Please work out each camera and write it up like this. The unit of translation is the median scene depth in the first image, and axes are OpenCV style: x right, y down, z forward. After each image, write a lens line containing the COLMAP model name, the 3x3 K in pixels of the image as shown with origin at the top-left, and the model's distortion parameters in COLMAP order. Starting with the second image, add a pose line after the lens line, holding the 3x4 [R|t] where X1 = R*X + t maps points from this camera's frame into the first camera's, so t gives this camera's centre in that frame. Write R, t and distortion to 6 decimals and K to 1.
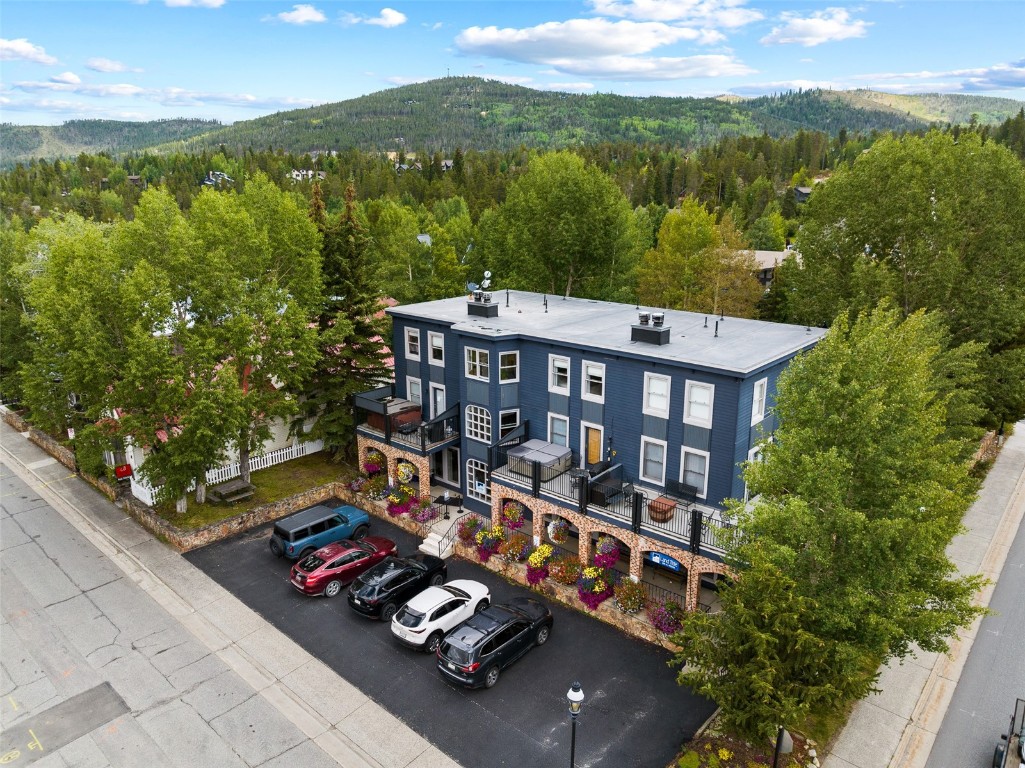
lens RADIAL K [[721.9, 0, 517.3], [0, 721.9, 384.6], [0, 0, 1]] dist [-0.051153, 0.022814]
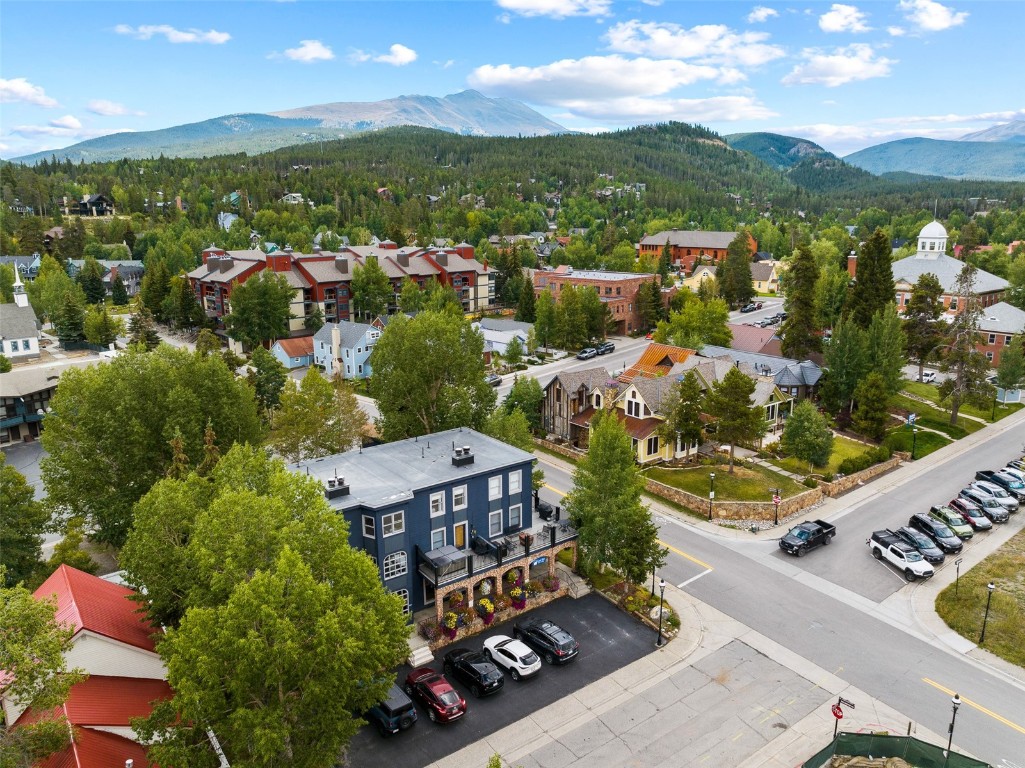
lens RADIAL K [[721.9, 0, 517.3], [0, 721.9, 384.6], [0, 0, 1]] dist [-0.051153, 0.022814]
pose [[0.189743, -0.227450, 0.955125, -1.280230], [0.261497, 0.949367, 0.174131, -0.464636], [-0.946371, 0.216722, 0.239613, 0.386991]]
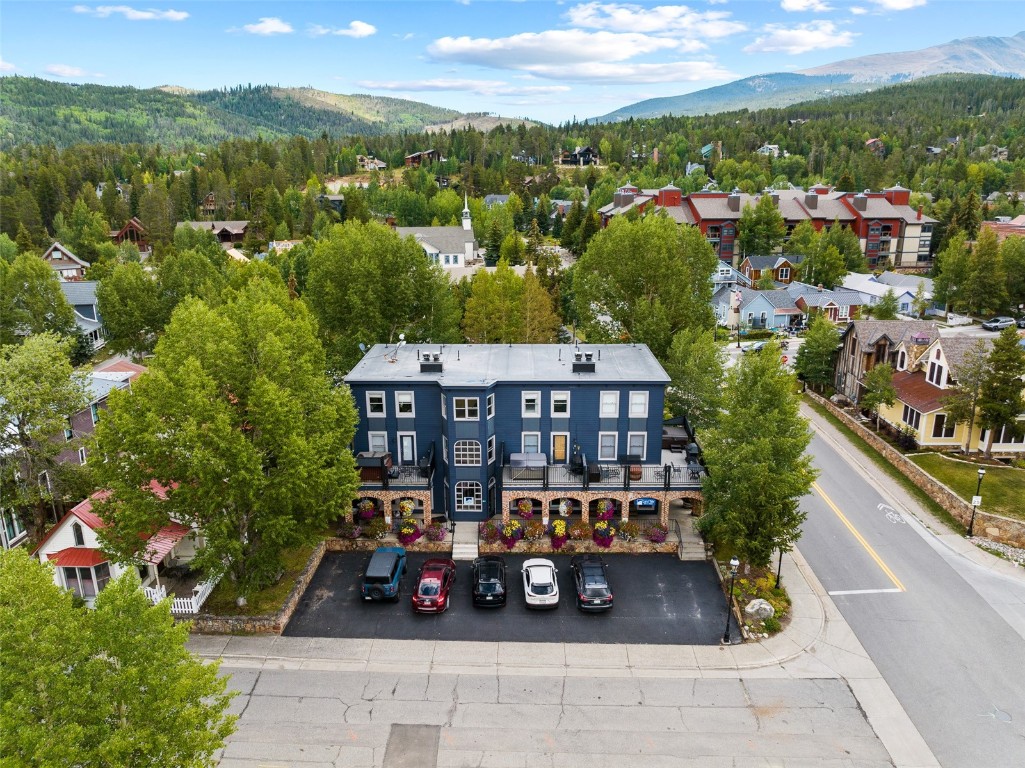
lens RADIAL K [[721.9, 0, 517.3], [0, 721.9, 384.6], [0, 0, 1]] dist [-0.051153, 0.022814]
pose [[0.760016, -0.181651, 0.624003, -0.805882], [0.174877, 0.981892, 0.072841, -0.153038], [-0.625935, 0.053763, 0.778020, -0.089818]]
